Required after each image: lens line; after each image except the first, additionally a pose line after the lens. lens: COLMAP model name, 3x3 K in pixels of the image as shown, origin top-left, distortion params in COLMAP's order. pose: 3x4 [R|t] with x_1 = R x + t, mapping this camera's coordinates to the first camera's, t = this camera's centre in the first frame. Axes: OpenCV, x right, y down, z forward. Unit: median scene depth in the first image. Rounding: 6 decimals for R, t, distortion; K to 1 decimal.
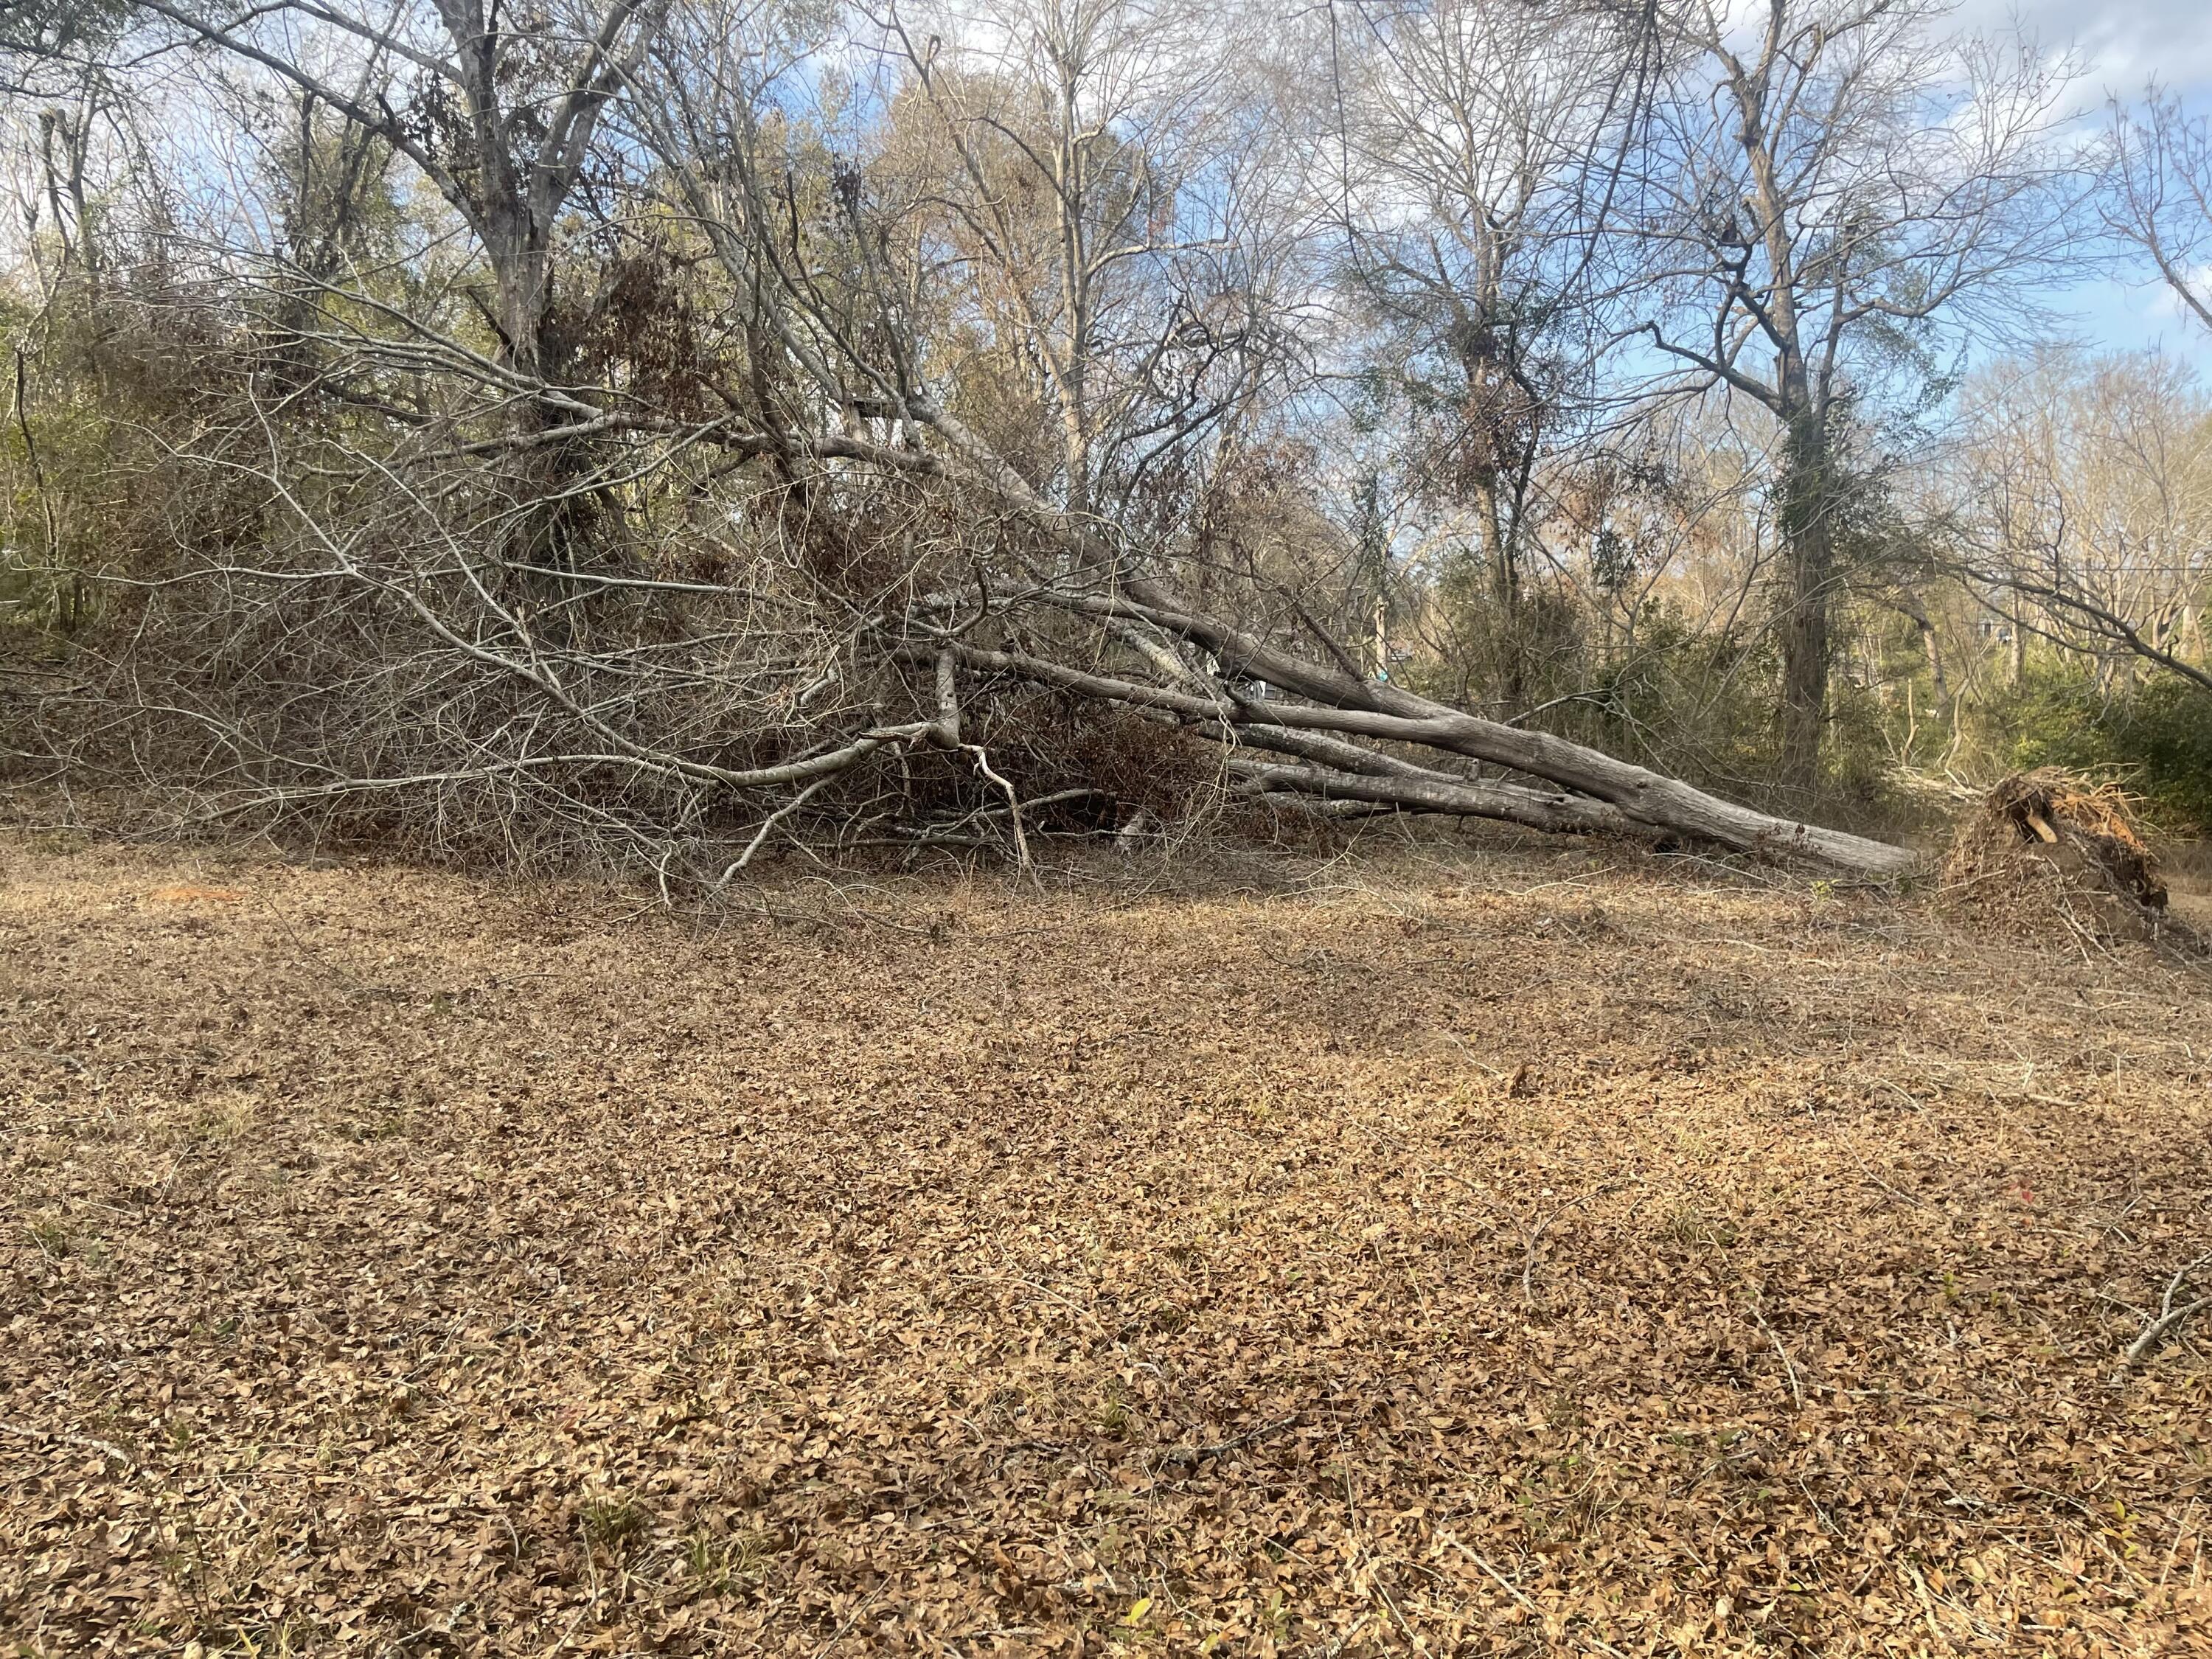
lens RADIAL K [[1632.7, 0, 1108.4], [0, 1632.7, 814.6], [0, 0, 1]] dist [0.000288, -0.012980]
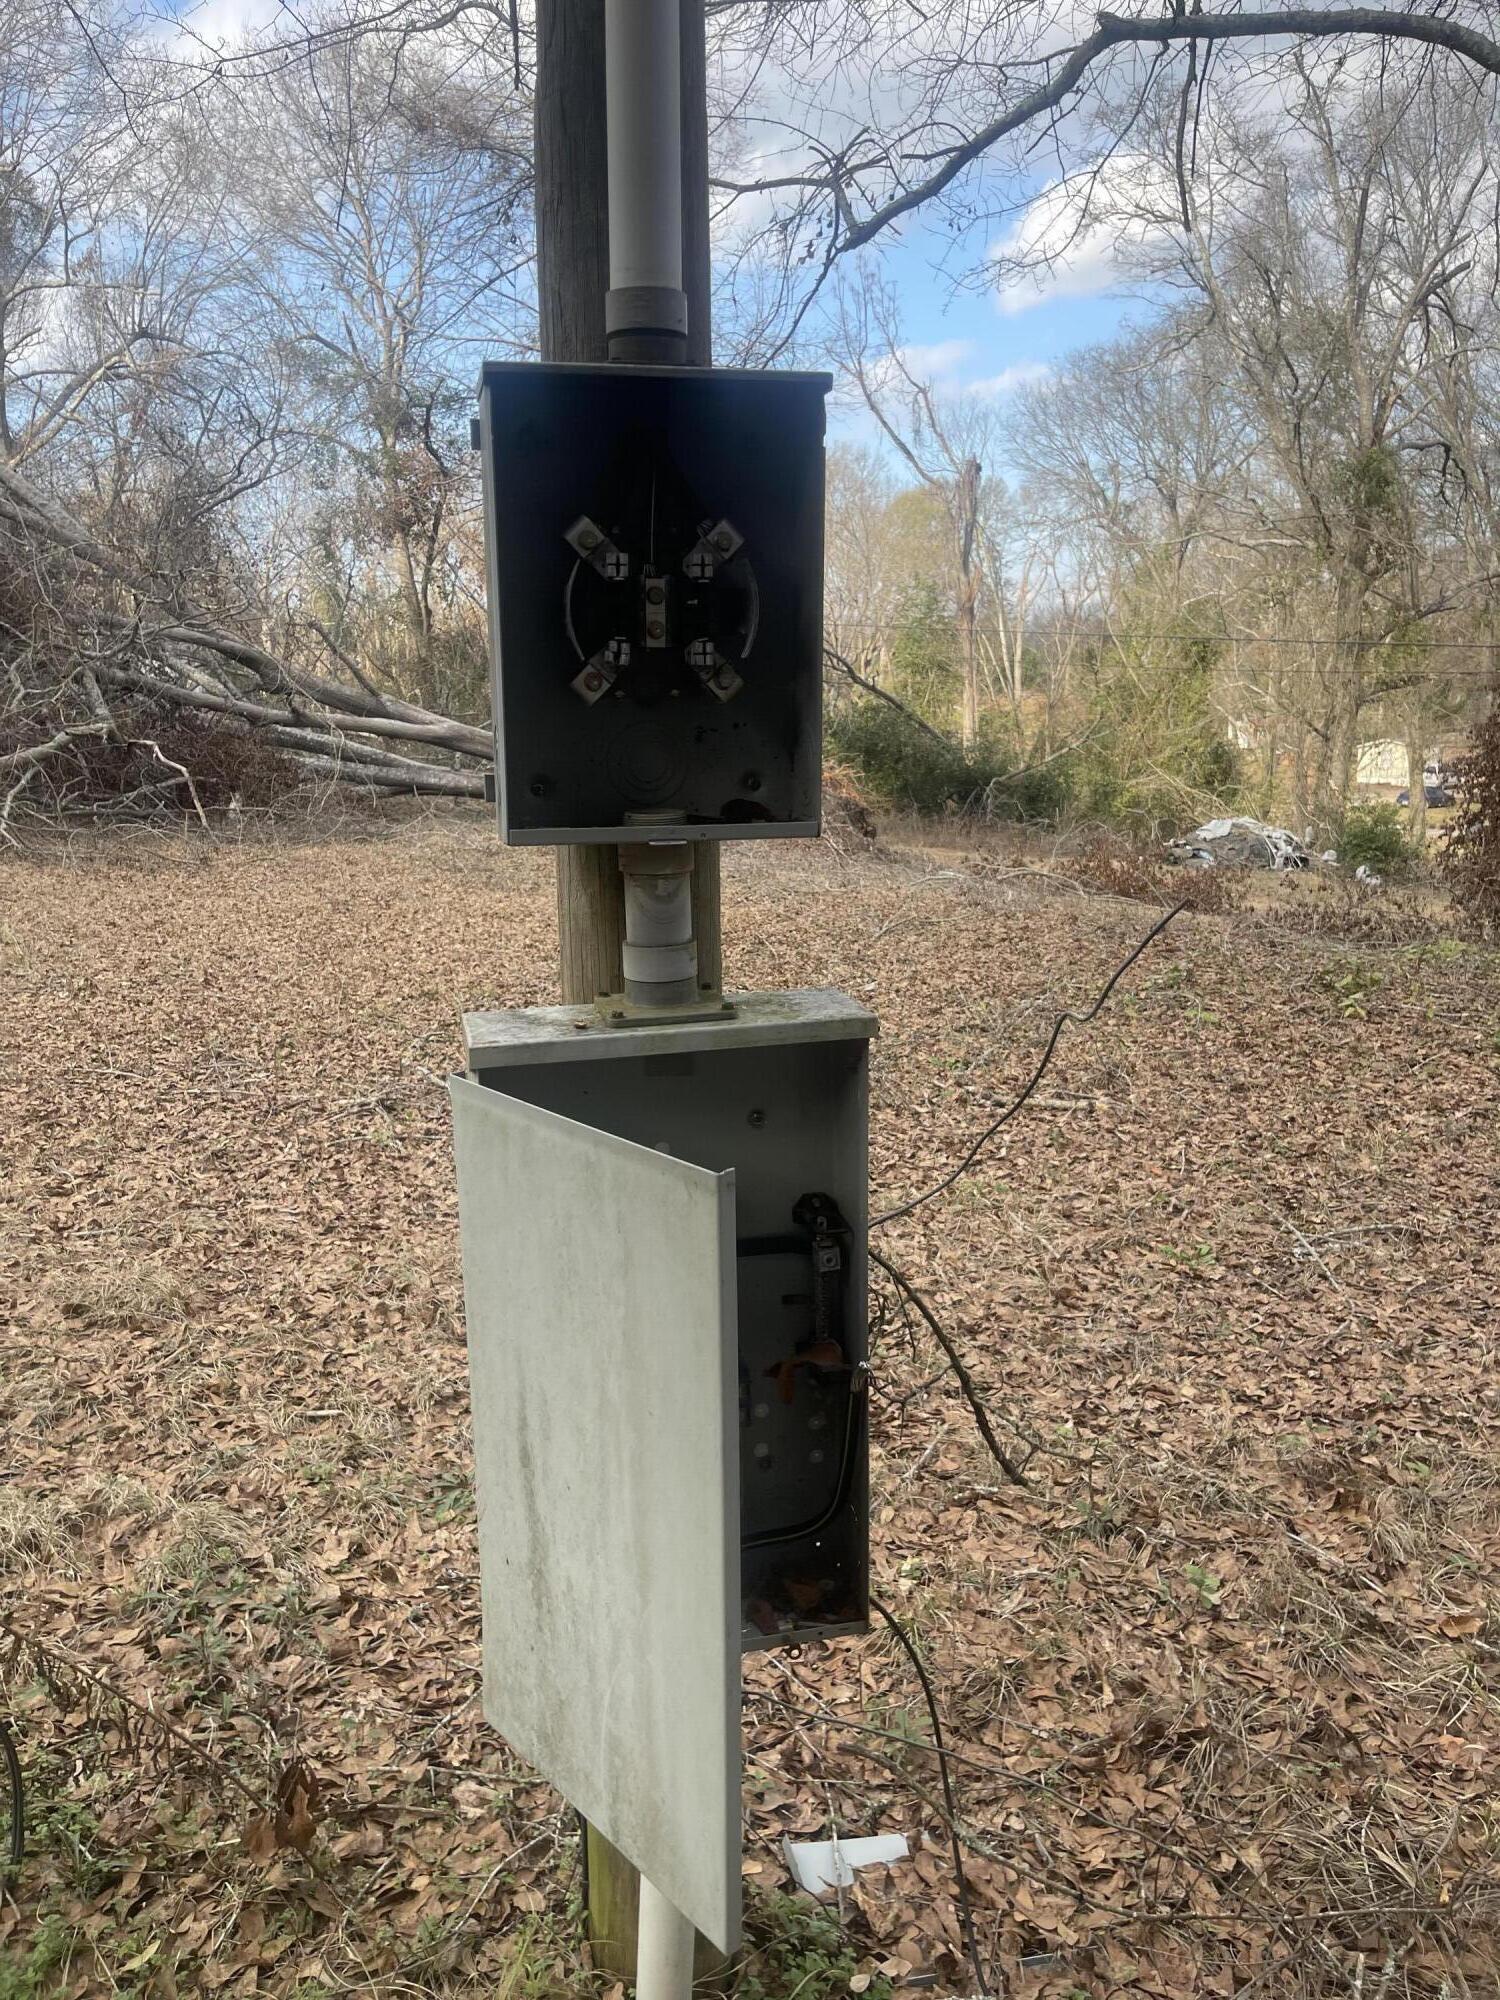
lens RADIAL K [[1476.2, 0, 744.9], [0, 1476.2, 1002.2], [0, 0, 1]] dist [0.000288, -0.012980]
pose [[0.881754, -0.081499, 0.464615, -0.167986], [0.023949, 0.991426, 0.128456, 0.020341], [-0.471101, -0.102139, 0.876146, -0.252637]]
